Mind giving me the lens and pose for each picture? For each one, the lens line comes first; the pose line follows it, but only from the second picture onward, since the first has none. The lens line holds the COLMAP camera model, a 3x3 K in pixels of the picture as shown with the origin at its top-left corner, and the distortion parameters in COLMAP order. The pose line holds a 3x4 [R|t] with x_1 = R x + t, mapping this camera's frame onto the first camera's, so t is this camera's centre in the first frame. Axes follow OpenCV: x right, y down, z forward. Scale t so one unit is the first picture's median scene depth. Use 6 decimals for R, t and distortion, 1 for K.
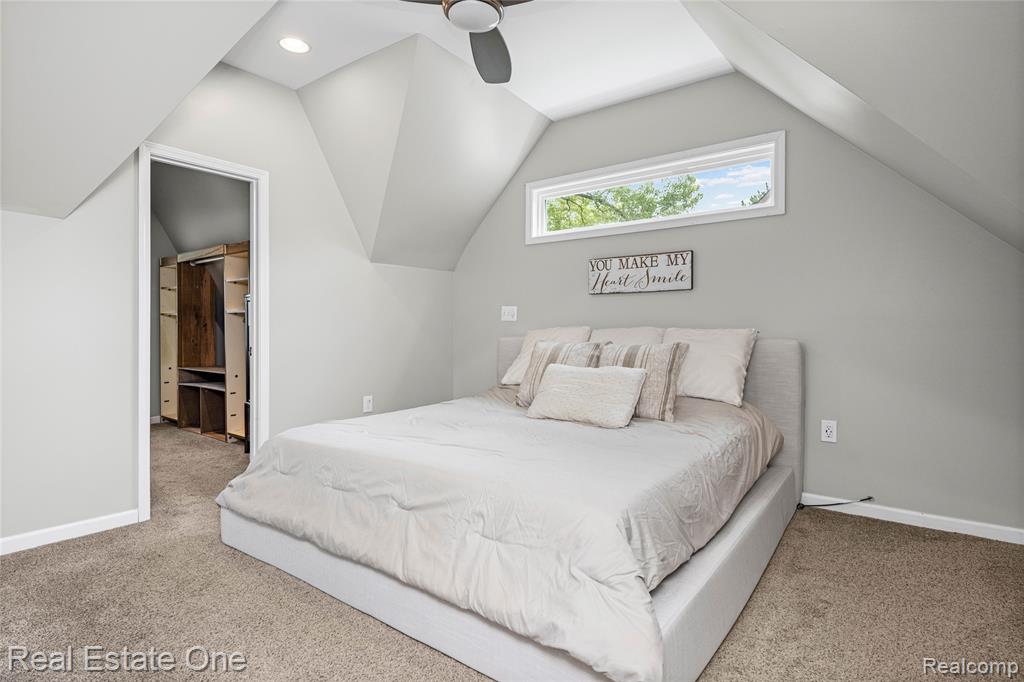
lens RADIAL K [[534.7, 0, 509.0], [0, 534.7, 333.7], [0, 0, 1]] dist [-0.004324, -0.003900]
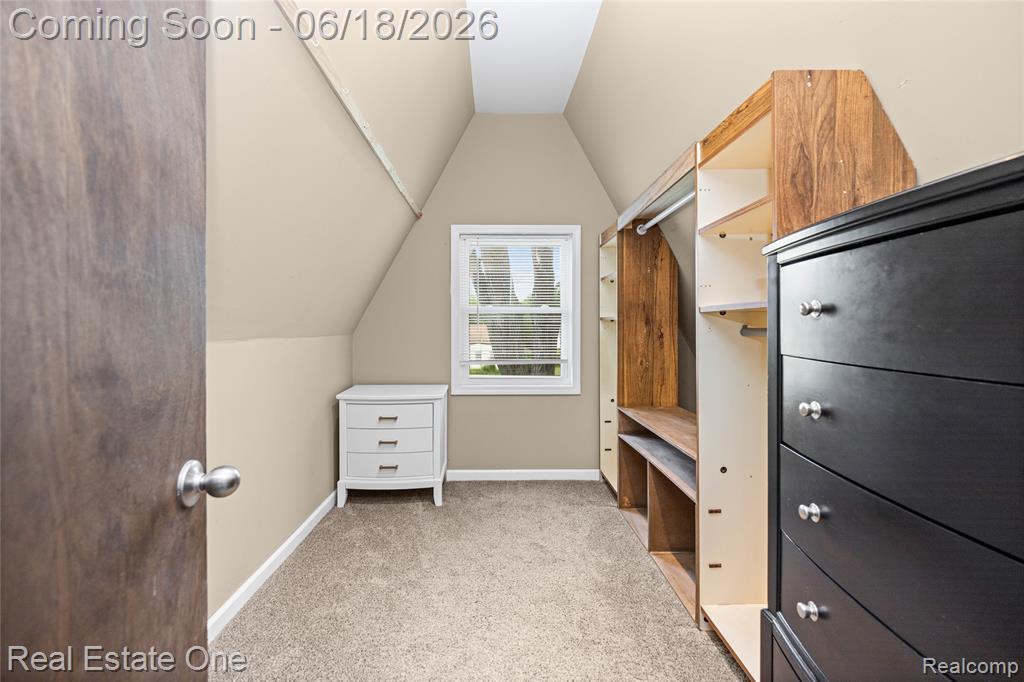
lens RADIAL K [[433.5, 0, 510.3], [0, 433.5, 333.8], [0, 0, 1]] dist [-0.000261, 0.000010]
pose [[0.637421, 0.003977, -0.770505, -0.318556], [-0.006000, 0.999982, 0.000198, -0.017759], [0.770492, 0.004497, 0.637433, 0.588578]]
